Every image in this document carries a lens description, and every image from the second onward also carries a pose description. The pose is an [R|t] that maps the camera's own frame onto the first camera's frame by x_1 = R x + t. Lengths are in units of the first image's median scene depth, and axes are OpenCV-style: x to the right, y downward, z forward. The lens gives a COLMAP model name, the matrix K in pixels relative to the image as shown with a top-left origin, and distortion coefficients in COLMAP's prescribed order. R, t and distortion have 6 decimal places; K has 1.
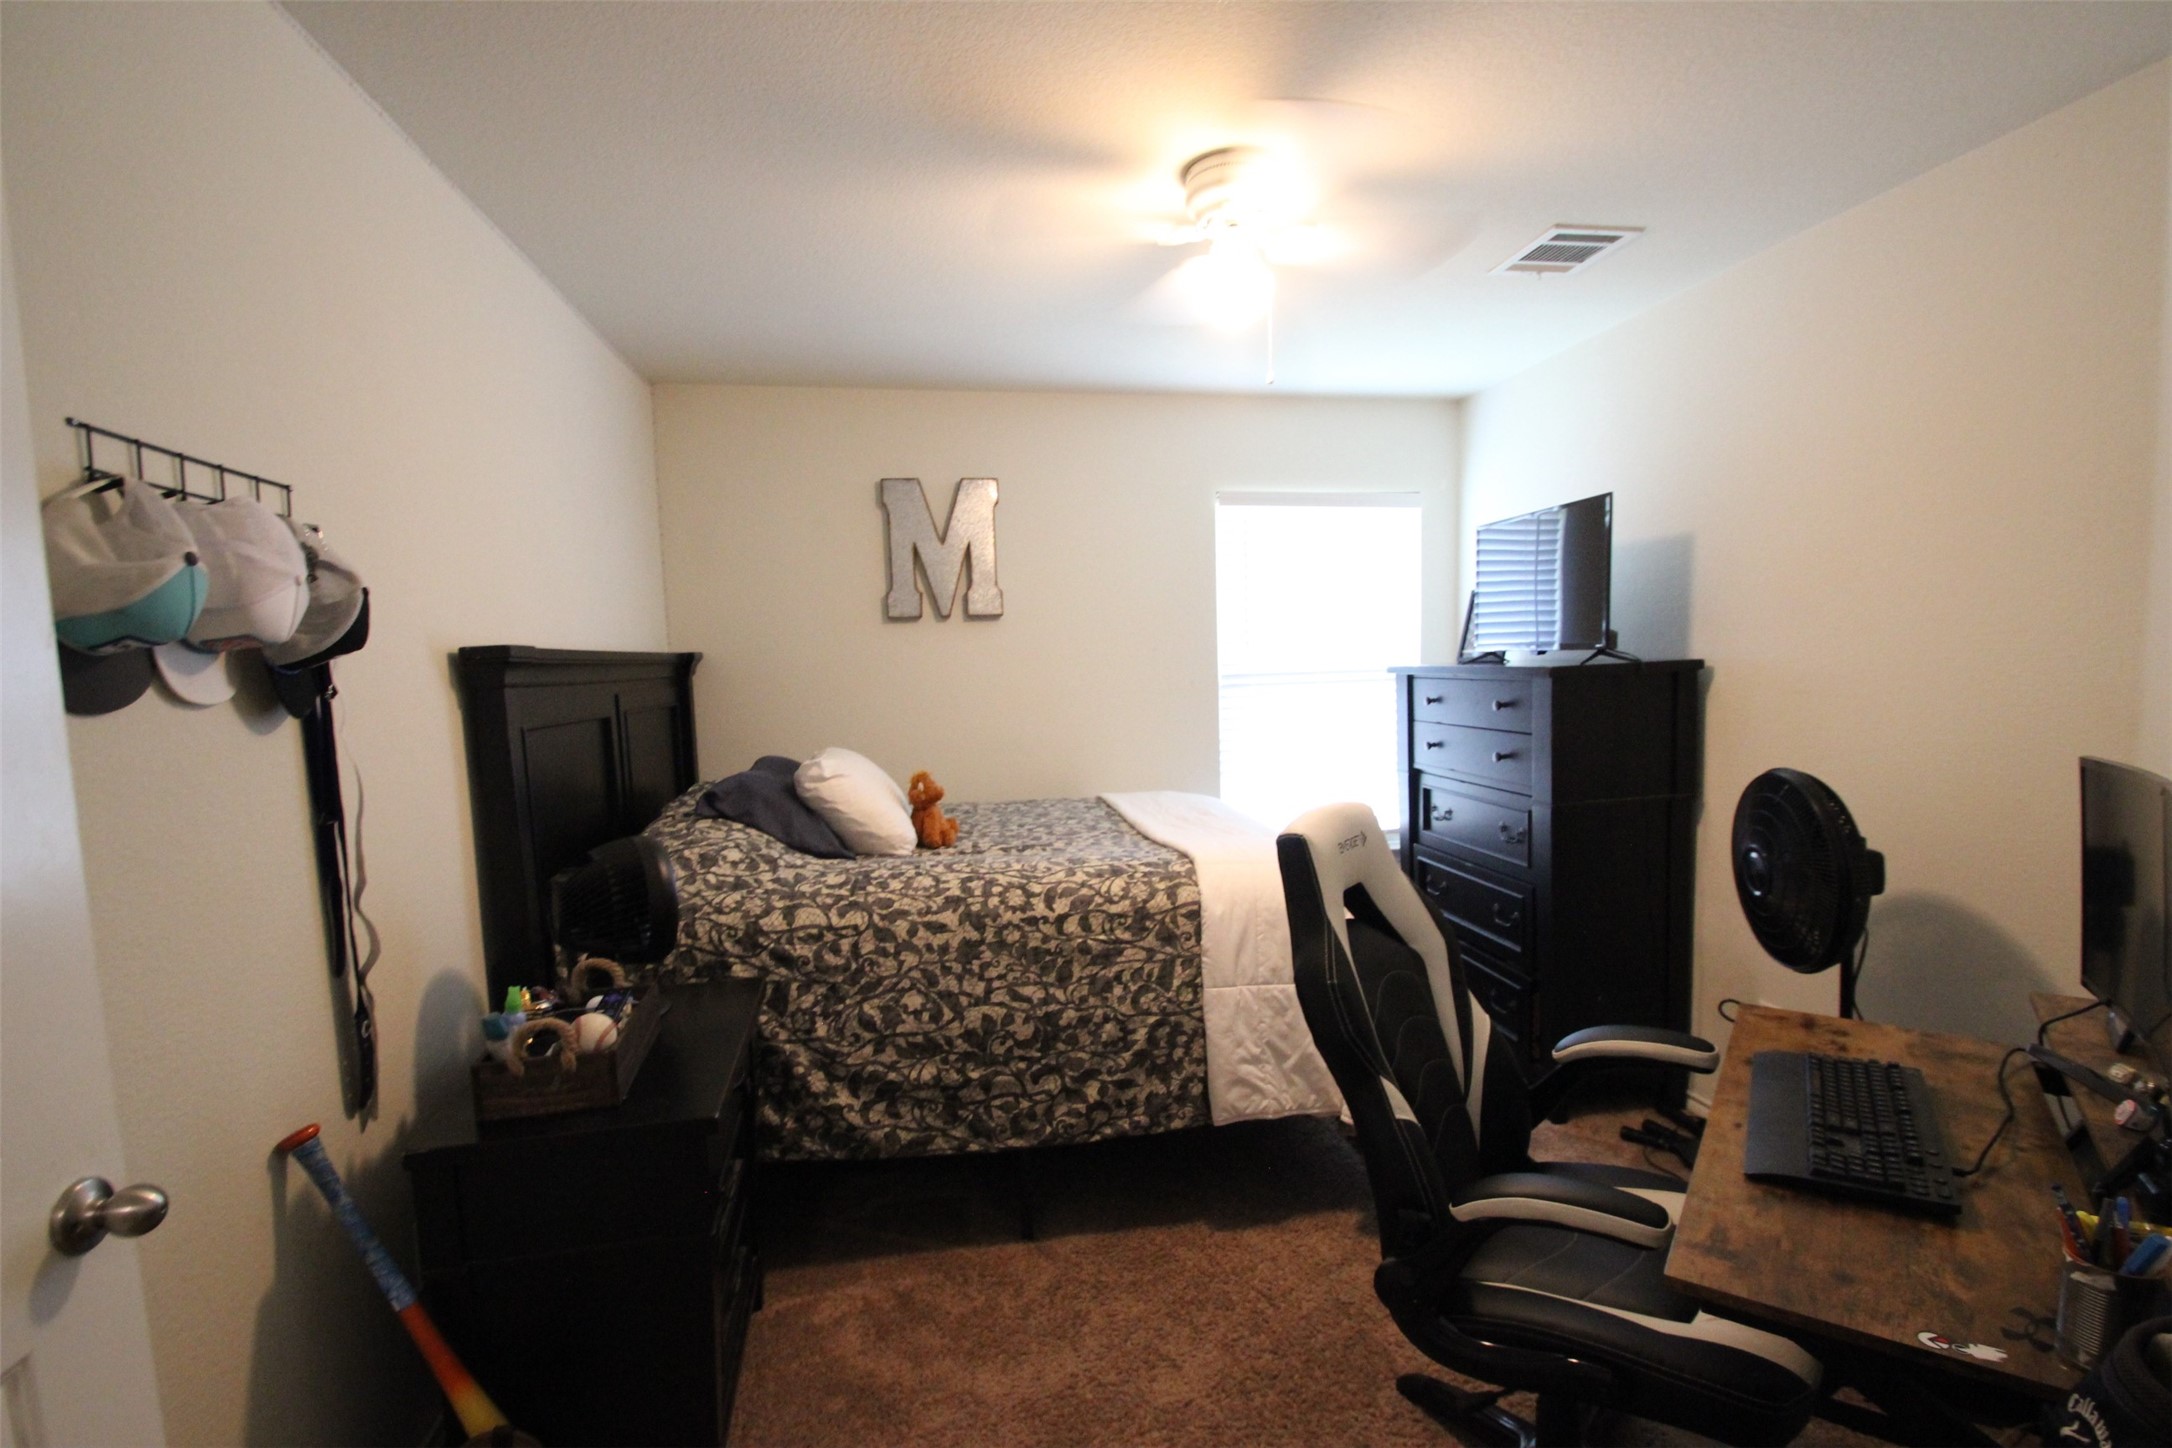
lens RADIAL K [[1008.3, 0, 1100.0], [0, 1008.3, 762.2], [0, 0, 1]] dist [0.018187, -0.020054]
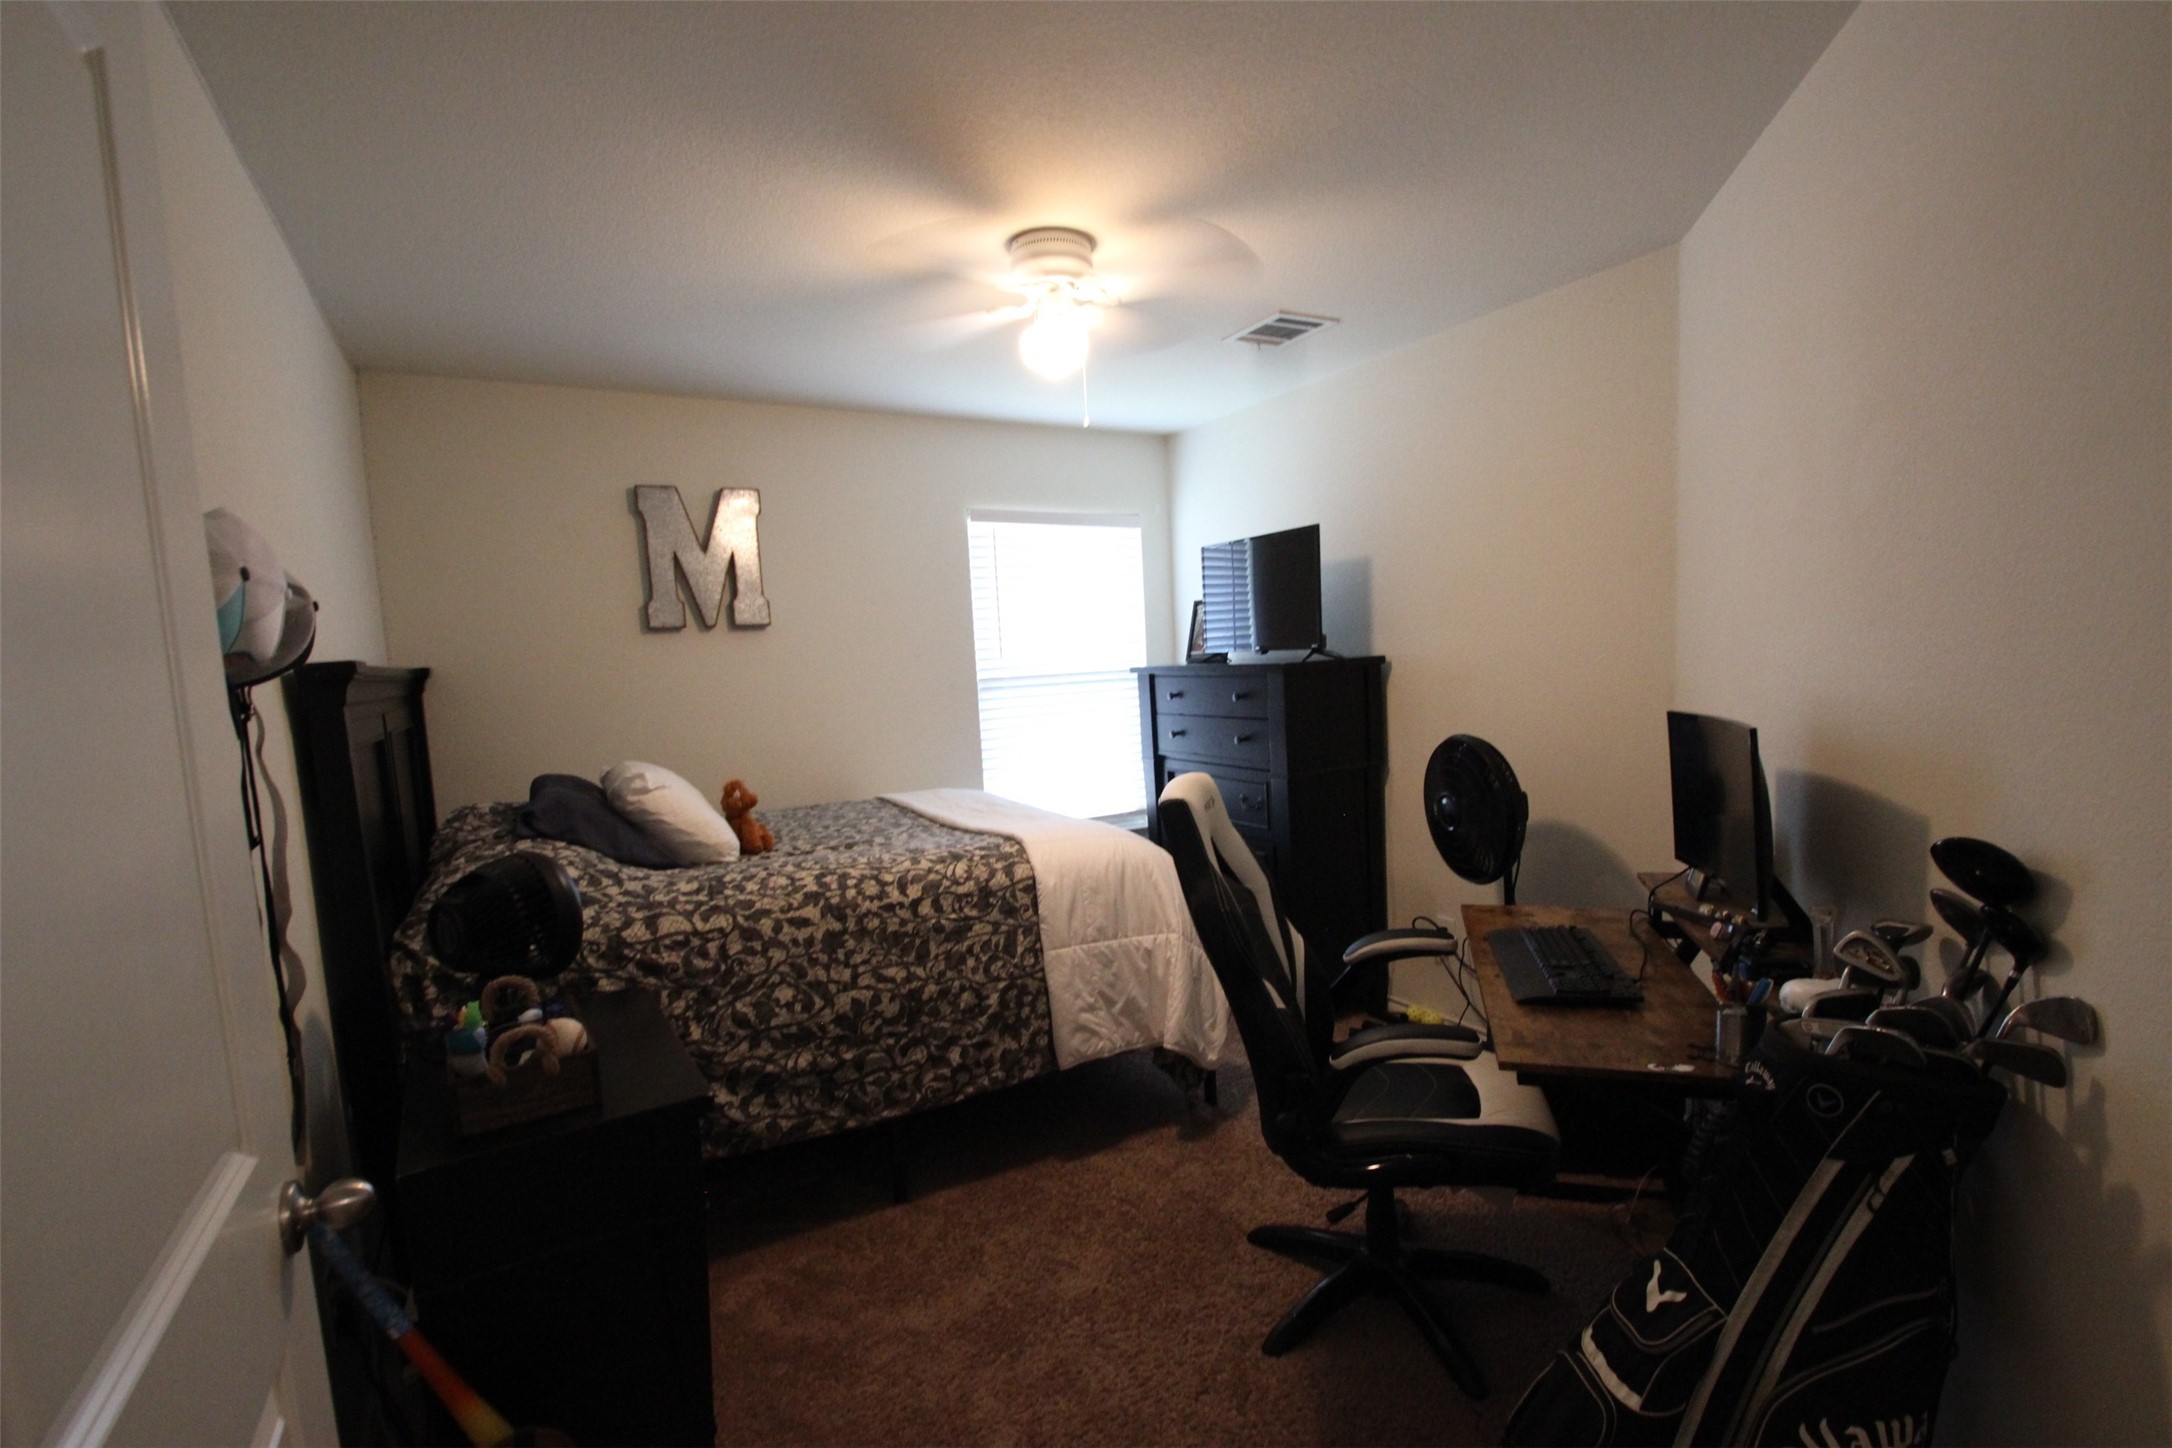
lens RADIAL K [[1008.3, 0, 1100.0], [0, 1008.3, 762.2], [0, 0, 1]] dist [0.018187, -0.020054]
pose [[0.940376, -0.053259, 0.335940, -0.210050], [0.055899, 0.998435, 0.001813, 0.012768], [-0.335511, 0.017074, 0.941882, -0.095352]]
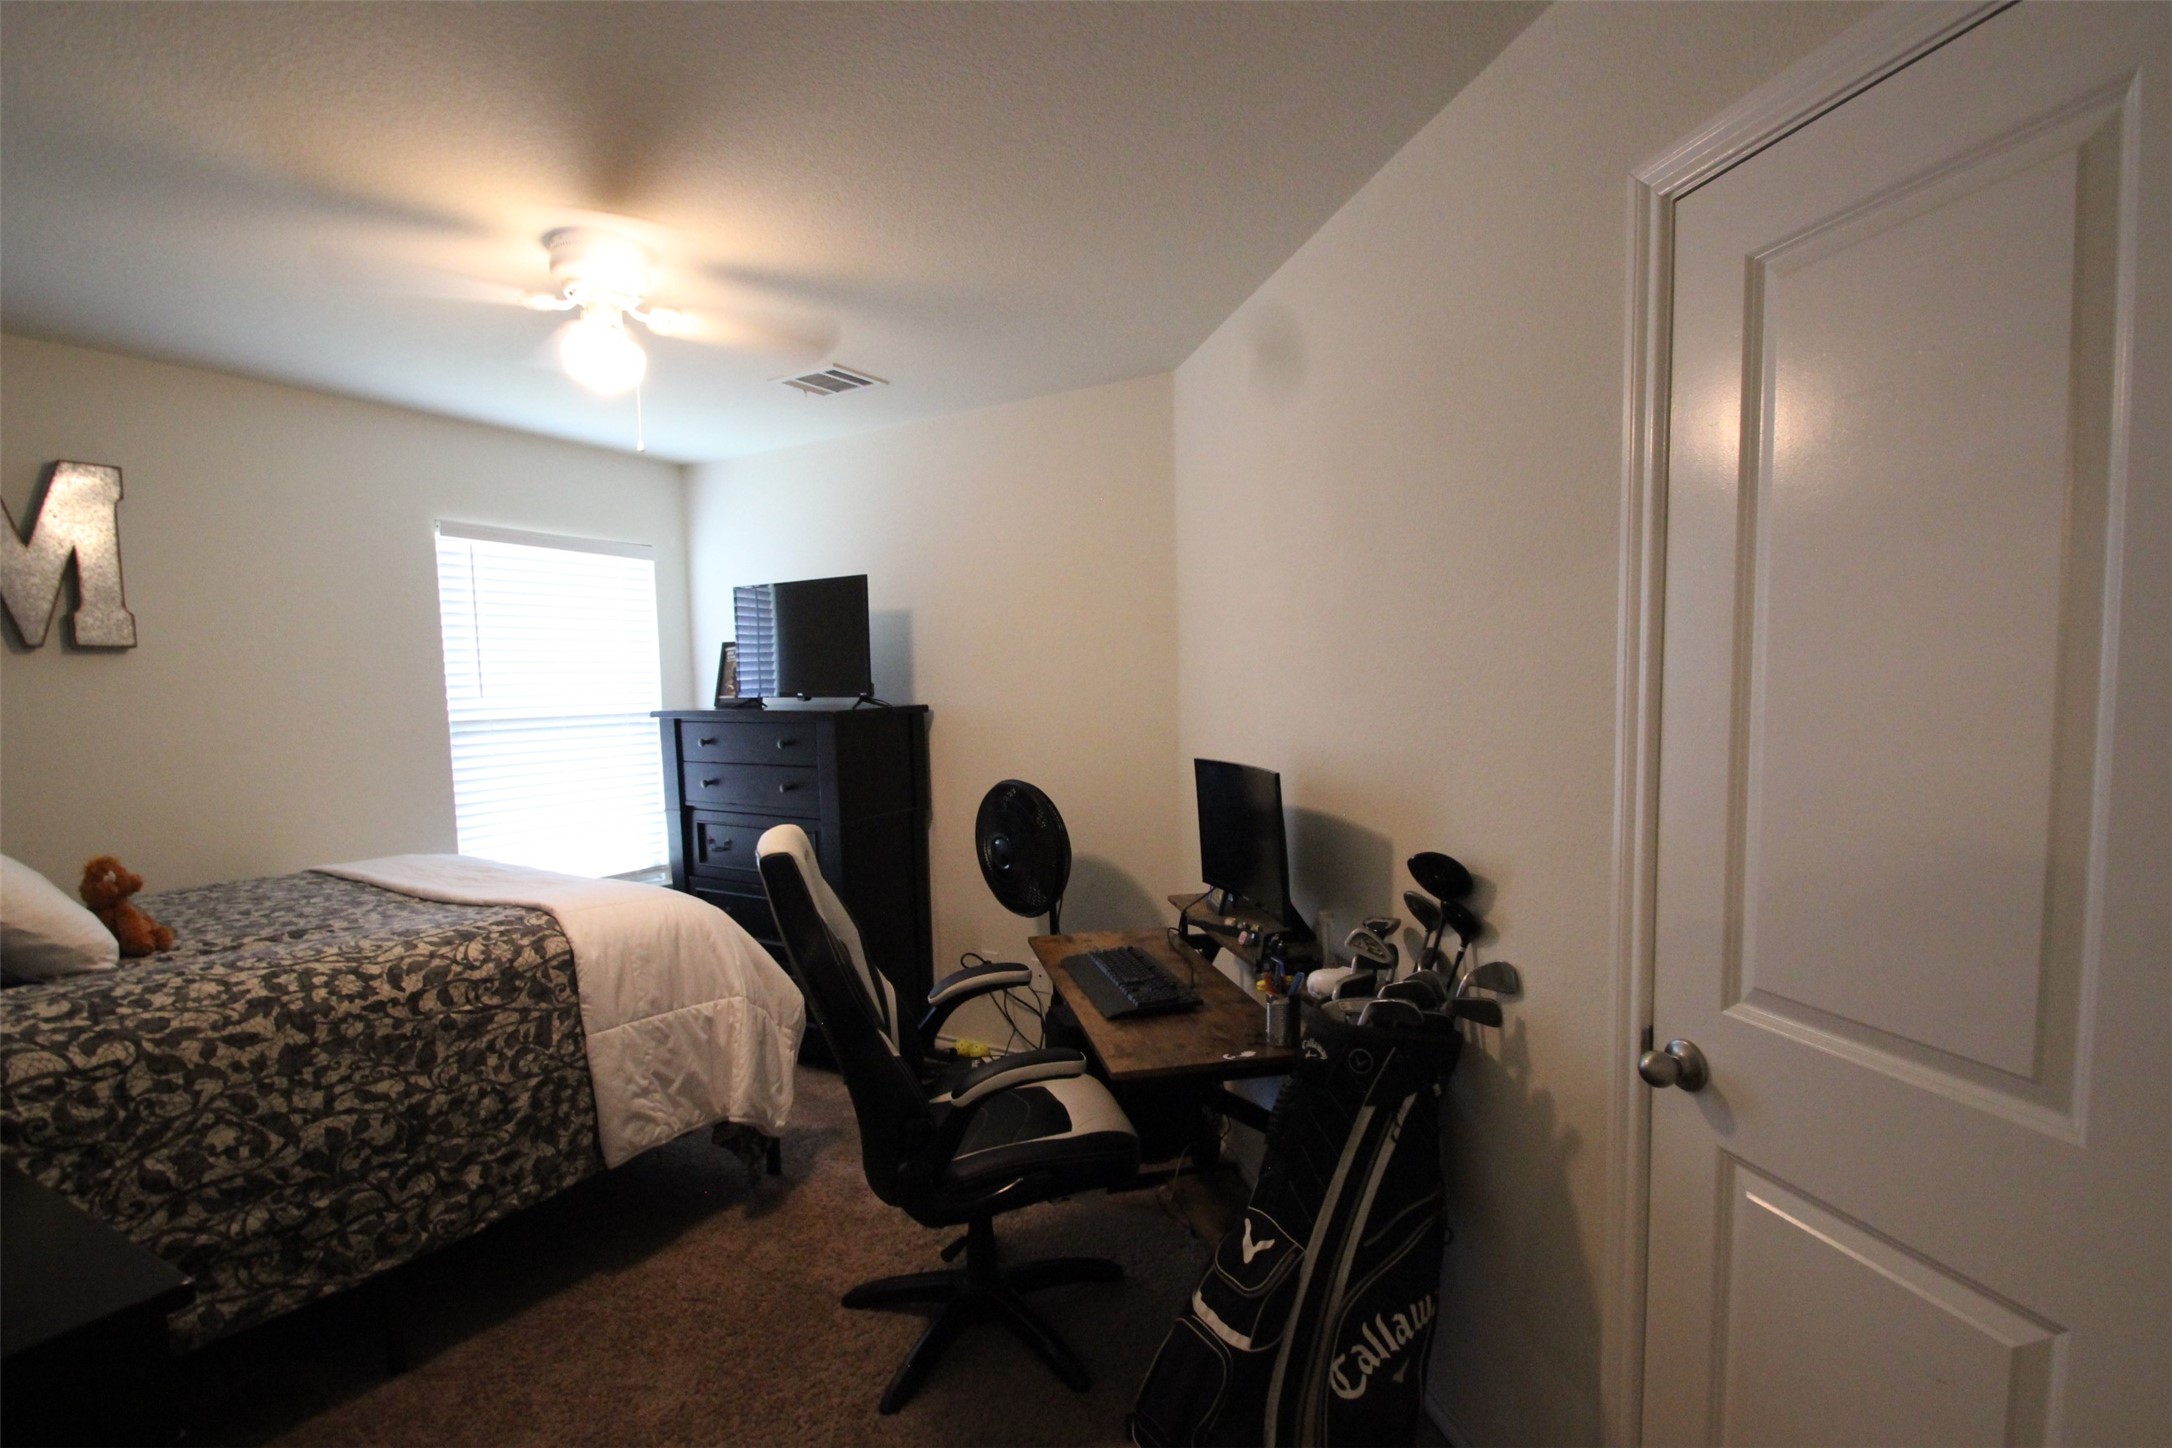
lens RADIAL K [[1008.3, 0, 1100.0], [0, 1008.3, 762.2], [0, 0, 1]] dist [0.018187, -0.020054]
pose [[0.657003, -0.044695, 0.752562, -0.305275], [0.076349, 0.997053, -0.007439, 0.001703], [-0.750012, 0.062345, 0.658480, -0.051867]]
